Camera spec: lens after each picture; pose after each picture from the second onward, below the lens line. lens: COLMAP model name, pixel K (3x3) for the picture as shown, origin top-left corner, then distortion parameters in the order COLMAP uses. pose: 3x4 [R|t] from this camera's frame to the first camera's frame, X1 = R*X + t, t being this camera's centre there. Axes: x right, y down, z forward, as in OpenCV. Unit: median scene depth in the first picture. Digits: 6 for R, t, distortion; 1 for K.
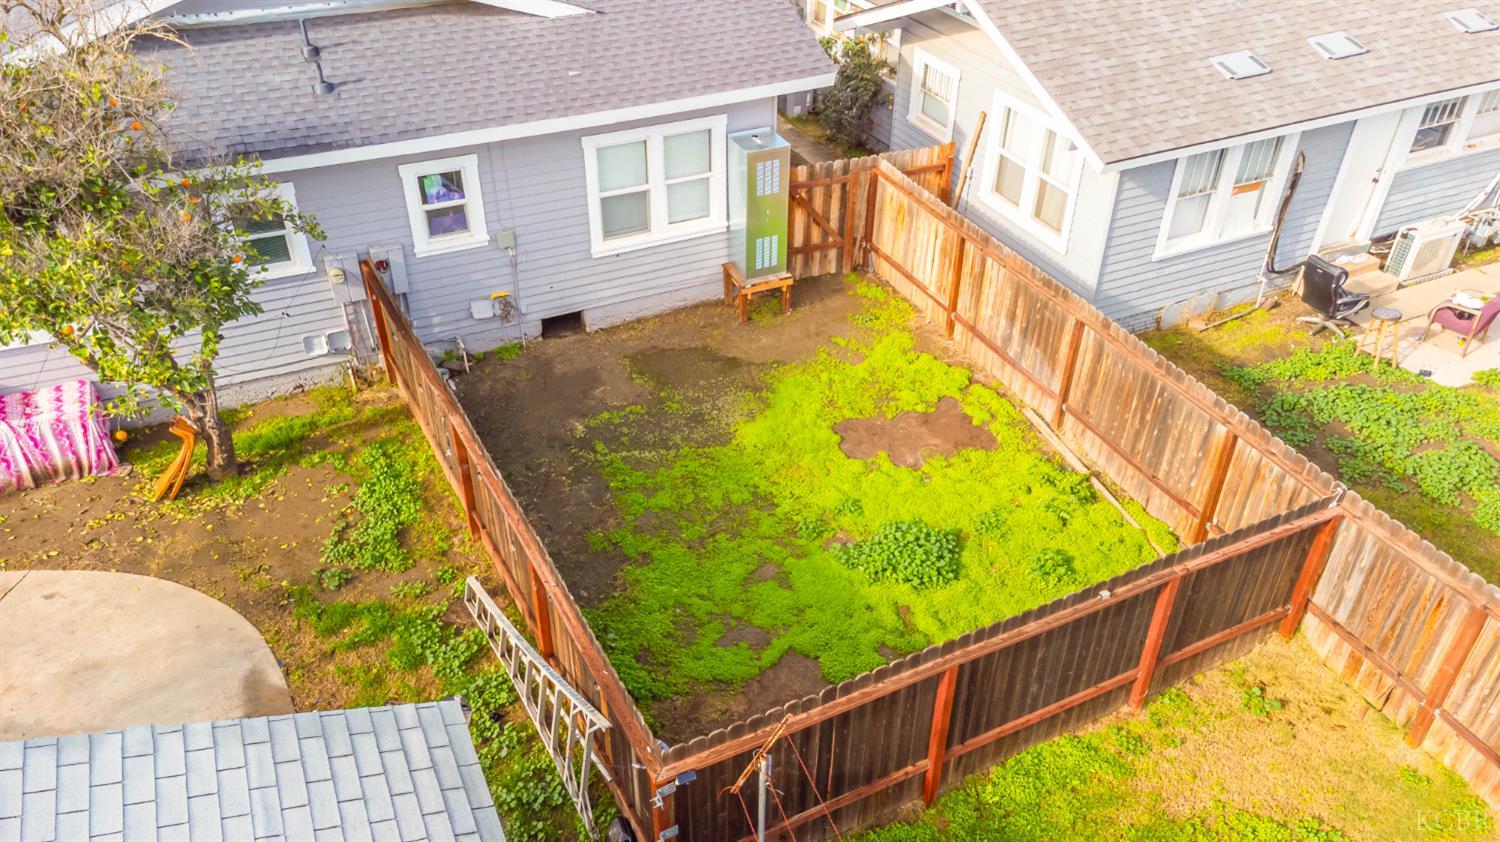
lens RADIAL K [[1116.6, 0, 741.0], [0, 1116.6, 422.3], [0, 0, 1]] dist [0.048211, 0.039179]
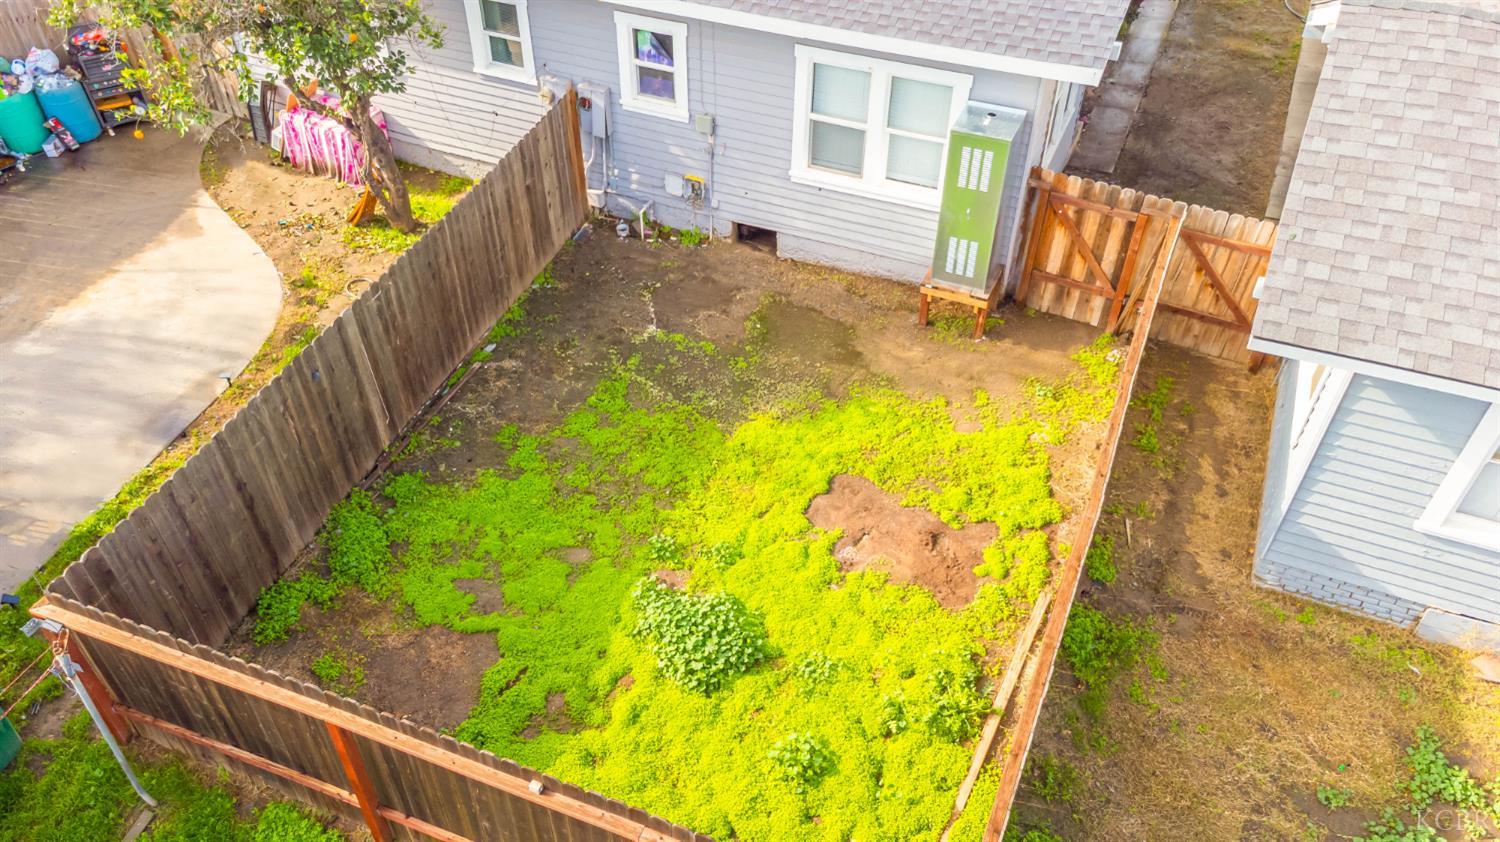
lens RADIAL K [[1116.6, 0, 744.0], [0, 1116.6, 425.5], [0, 0, 1]] dist [0.048211, 0.039179]
pose [[0.666131, 0.500412, -0.553043, 0.448221], [-0.431878, 0.863345, 0.260993, -0.200735], [0.608071, 0.064992, 0.791218, 0.288587]]
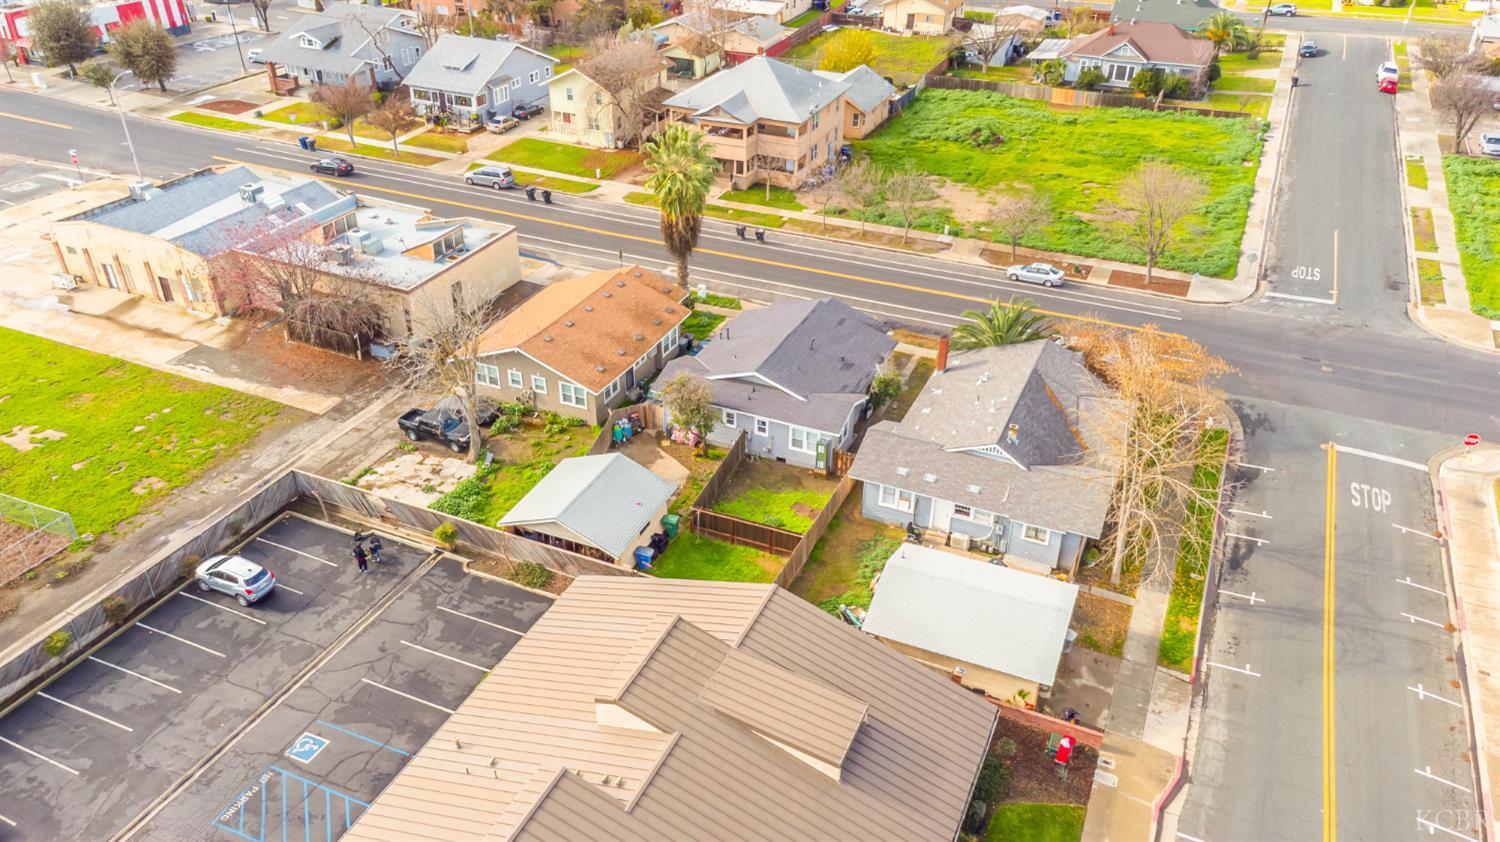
lens RADIAL K [[1116.6, 0, 740.8], [0, 1116.6, 424.9], [0, 0, 1]] dist [0.048211, 0.039179]
pose [[0.657336, 0.397965, -0.639948, 2.635837], [-0.444141, 0.890620, 0.097641, -0.600663], [0.608808, 0.220044, 0.762190, -2.616187]]
